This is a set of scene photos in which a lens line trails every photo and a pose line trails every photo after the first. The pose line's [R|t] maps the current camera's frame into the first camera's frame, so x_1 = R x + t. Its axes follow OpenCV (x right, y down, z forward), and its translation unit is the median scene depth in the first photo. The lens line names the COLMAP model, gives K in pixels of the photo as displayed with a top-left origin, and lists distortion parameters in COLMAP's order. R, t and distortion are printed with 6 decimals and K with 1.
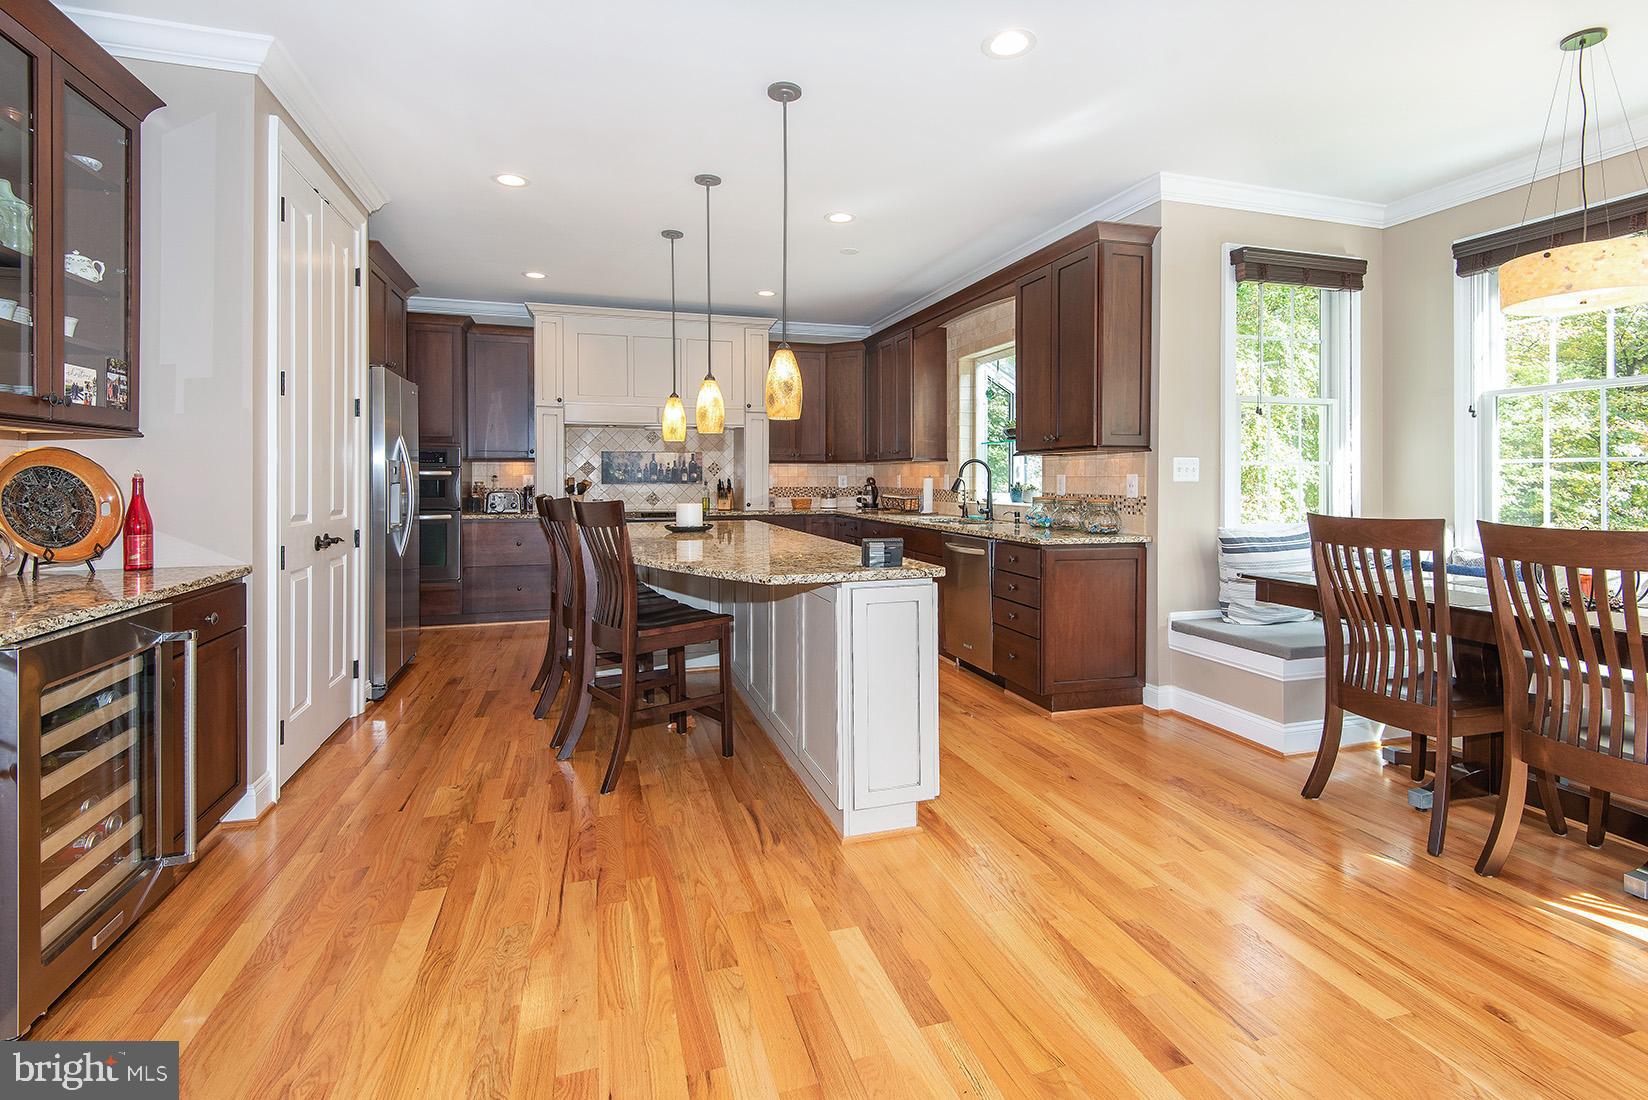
lens RADIAL K [[773.5, 0, 827.4], [0, 773.5, 478.4], [0, 0, 1]] dist [0.000623, 0.000101]
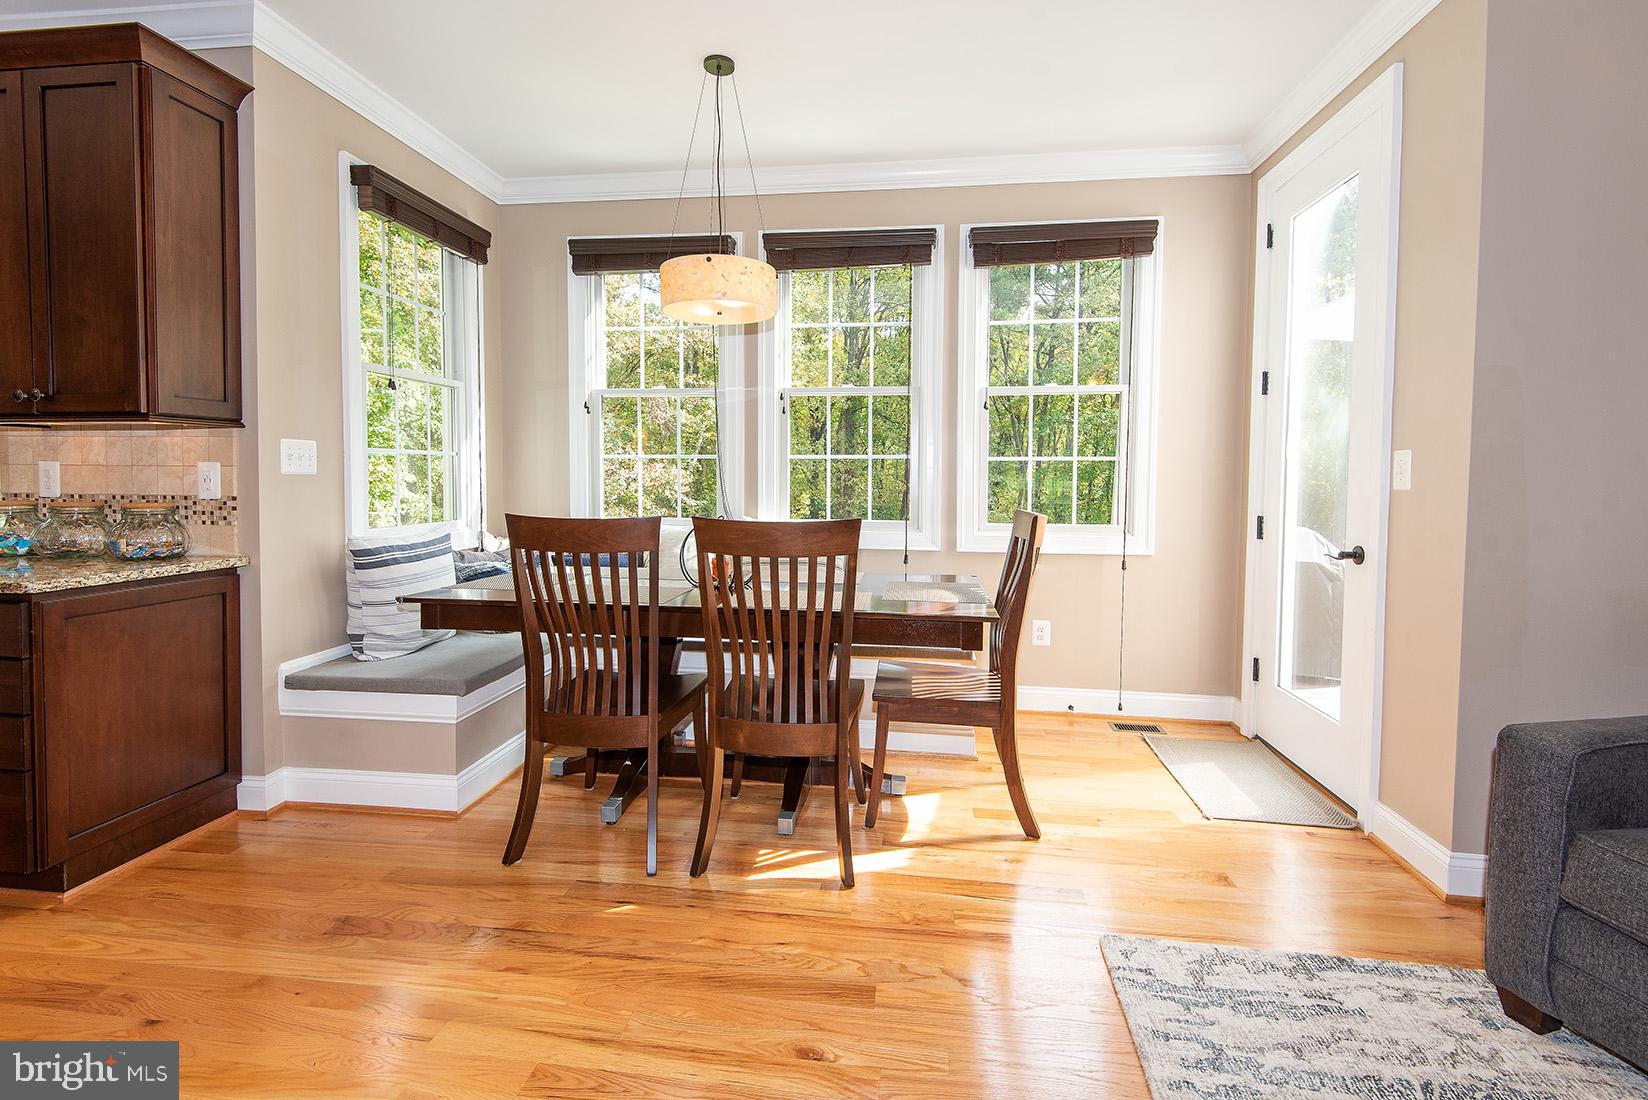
lens RADIAL K [[767.2, 0, 824.1], [0, 767.2, 504.7], [0, 0, 1]] dist [-0.000557, -0.000200]
pose [[0.411862, -0.032912, 0.910652, 0.024820], [-0.007959, 0.999179, 0.039711, 0.000738], [-0.911211, -0.023604, 0.411262, 0.281601]]
